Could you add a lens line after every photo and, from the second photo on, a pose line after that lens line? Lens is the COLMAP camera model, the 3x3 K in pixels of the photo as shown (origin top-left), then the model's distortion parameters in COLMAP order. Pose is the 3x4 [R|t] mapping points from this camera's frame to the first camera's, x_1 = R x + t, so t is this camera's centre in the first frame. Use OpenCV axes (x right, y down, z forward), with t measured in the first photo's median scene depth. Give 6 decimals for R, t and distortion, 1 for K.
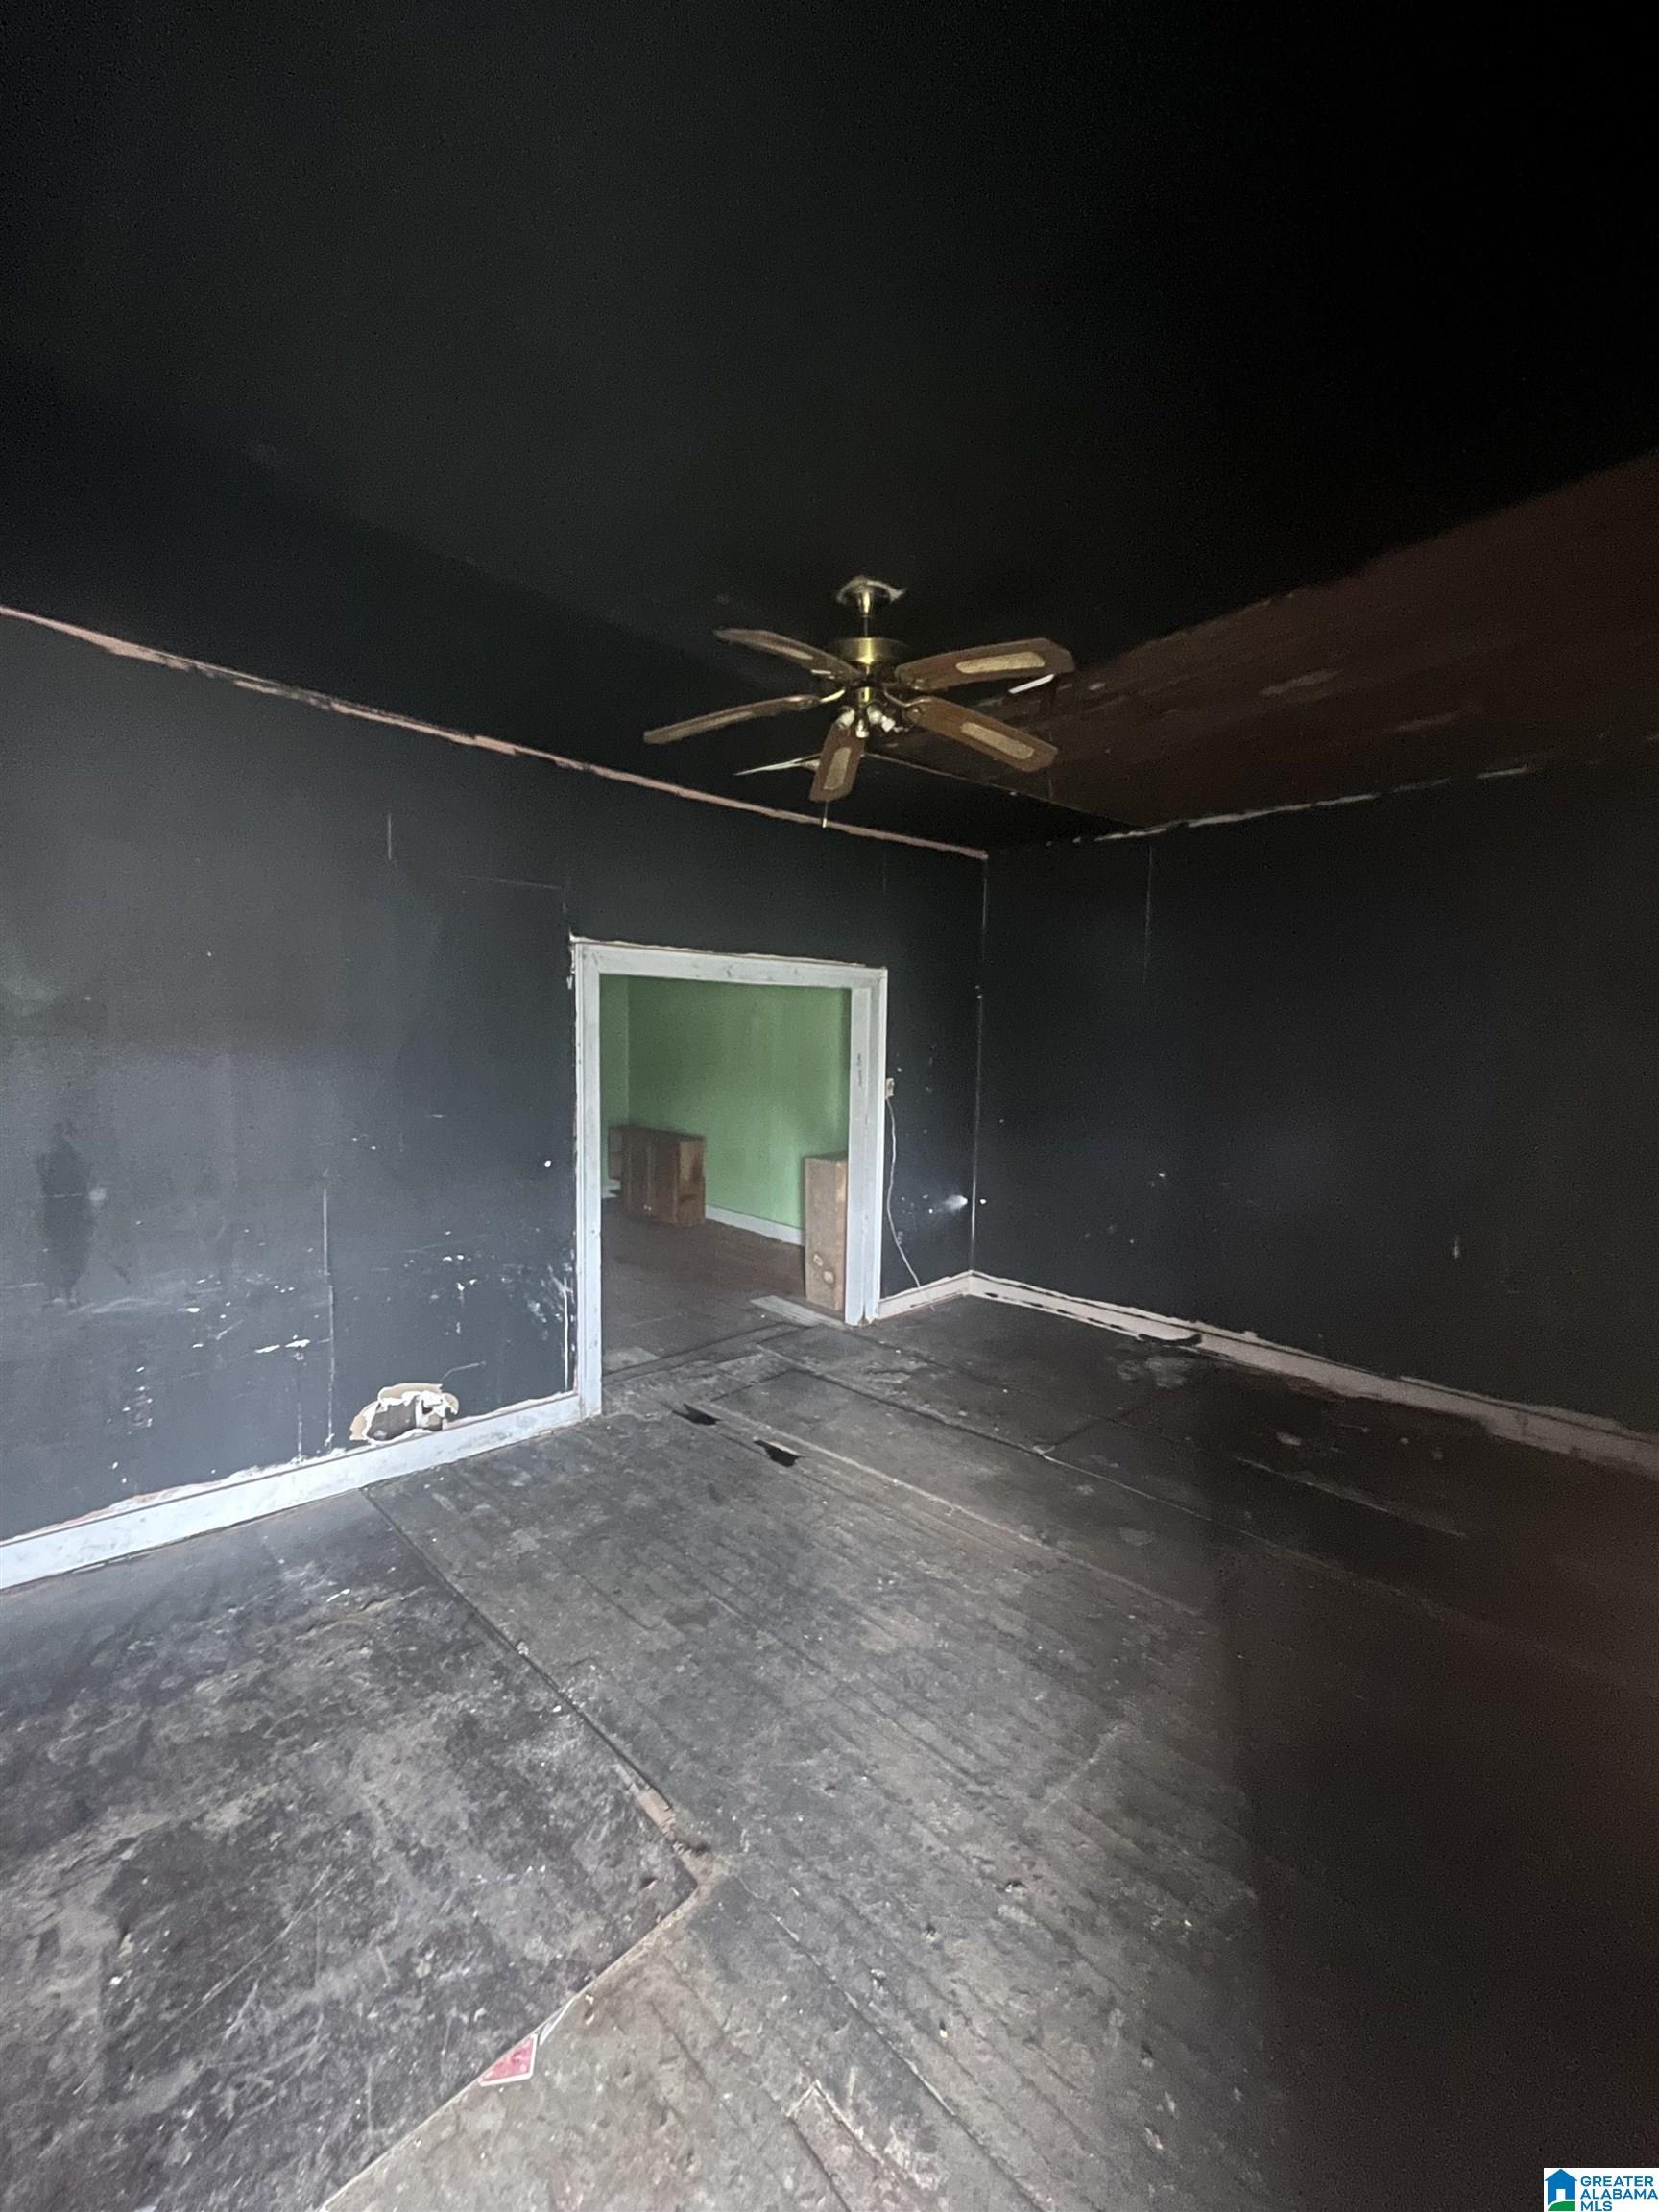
lens RADIAL K [[906.6, 0, 829.5], [0, 906.6, 1106.0], [0, 0, 1]] dist [-0.002000, -0.000336]
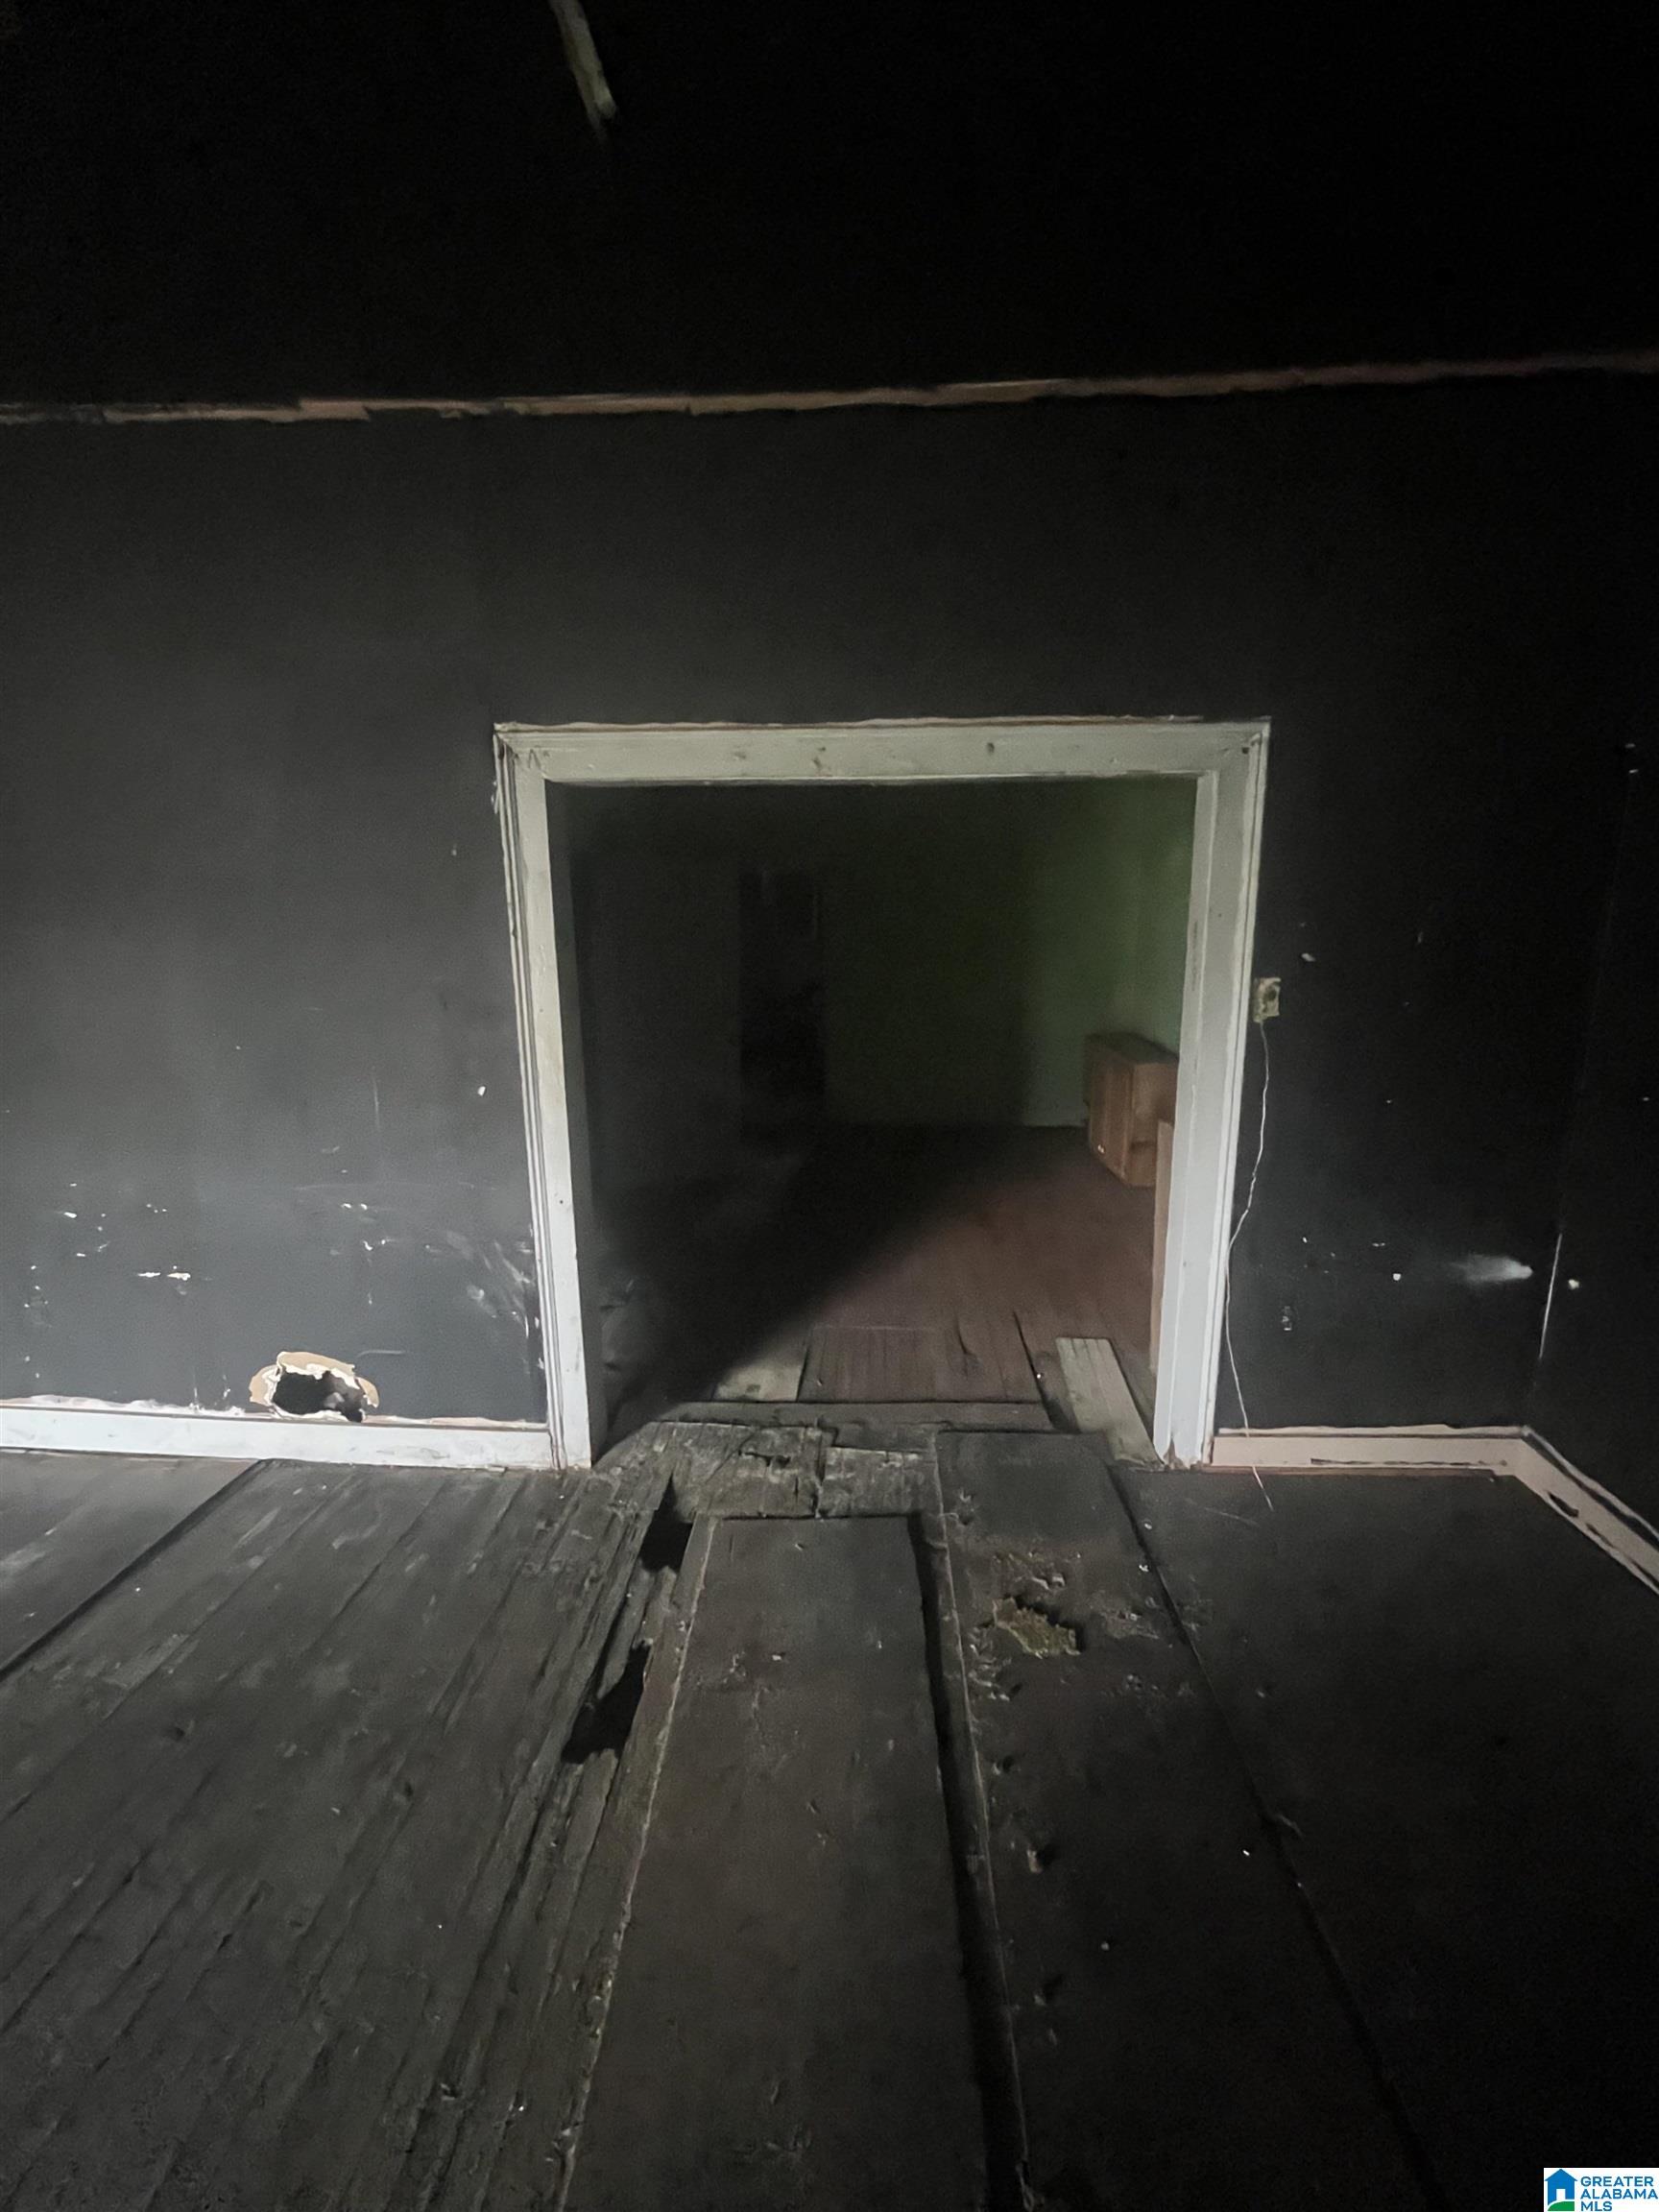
lens RADIAL K [[906.6, 0, 829.5], [0, 906.6, 1106.0], [0, 0, 1]] dist [-0.002000, -0.000336]
pose [[0.690972, 0.127165, -0.711609, 0.324733], [-0.042785, 0.989874, 0.135346, -0.024417], [0.721614, -0.063074, 0.689416, 0.708238]]
